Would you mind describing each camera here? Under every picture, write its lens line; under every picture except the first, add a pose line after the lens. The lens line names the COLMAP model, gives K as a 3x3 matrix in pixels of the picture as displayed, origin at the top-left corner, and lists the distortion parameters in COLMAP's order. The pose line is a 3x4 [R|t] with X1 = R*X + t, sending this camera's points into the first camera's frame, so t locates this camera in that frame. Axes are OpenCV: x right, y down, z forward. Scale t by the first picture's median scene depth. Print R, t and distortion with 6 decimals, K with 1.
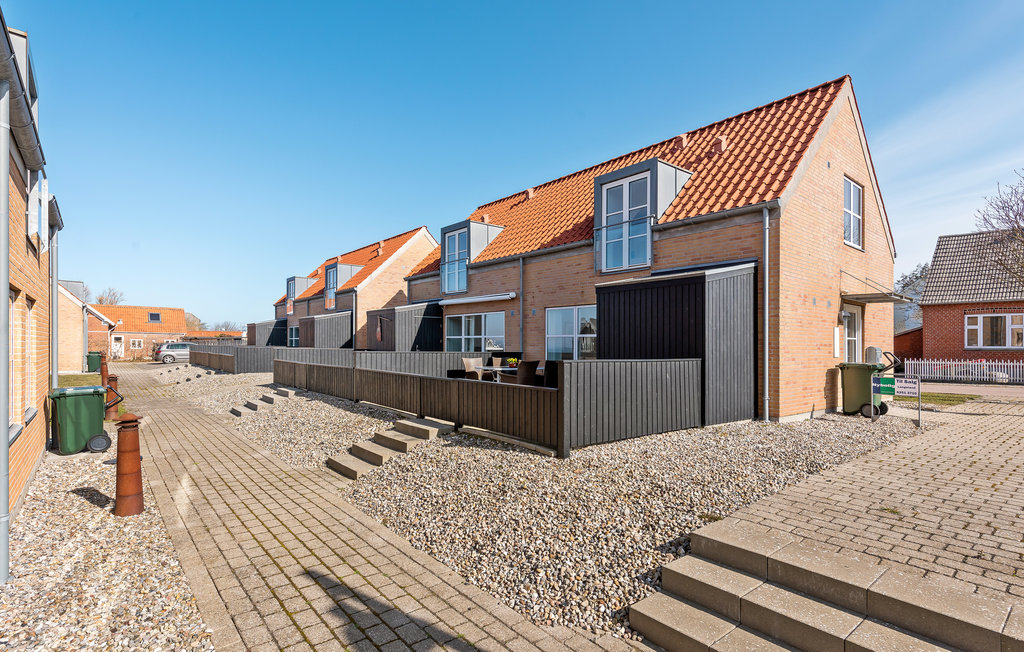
lens RADIAL K [[506.5, 0, 512.0], [0, 506.5, 326.0], [0, 0, 1]] dist [0.012512, -0.000590]
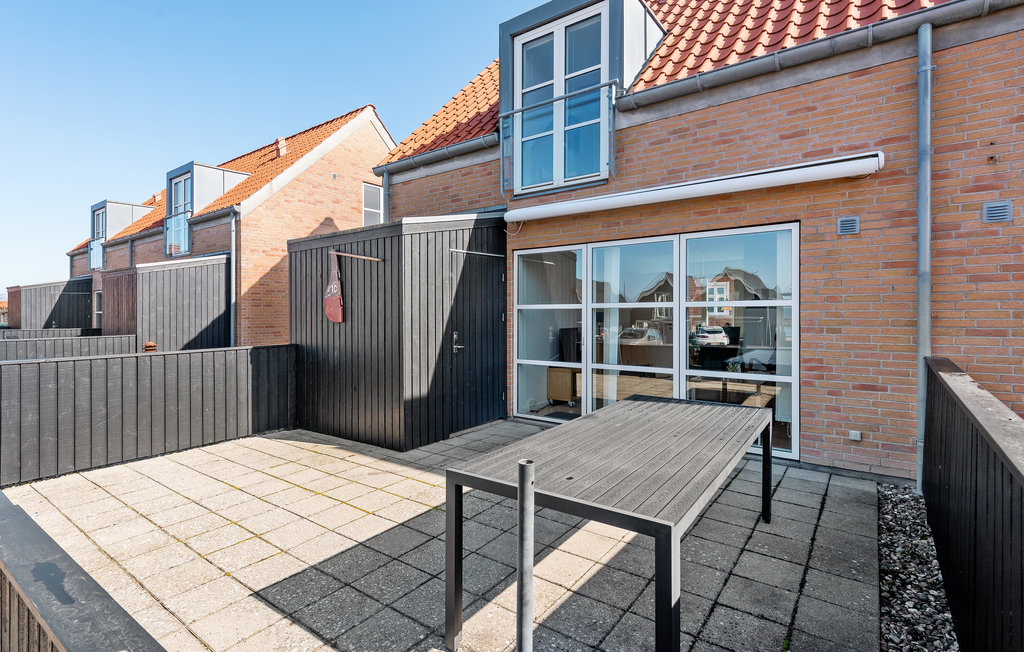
lens RADIAL K [[488.7, 0, 515.4], [0, 488.7, 288.9], [0, 0, 1]] dist [0.012884, -0.001060]
pose [[0.968380, -0.012373, 0.249174, -0.165205], [0.012513, 0.999921, 0.001021, 0.005972], [-0.249167, 0.002129, 0.968458, 0.469498]]
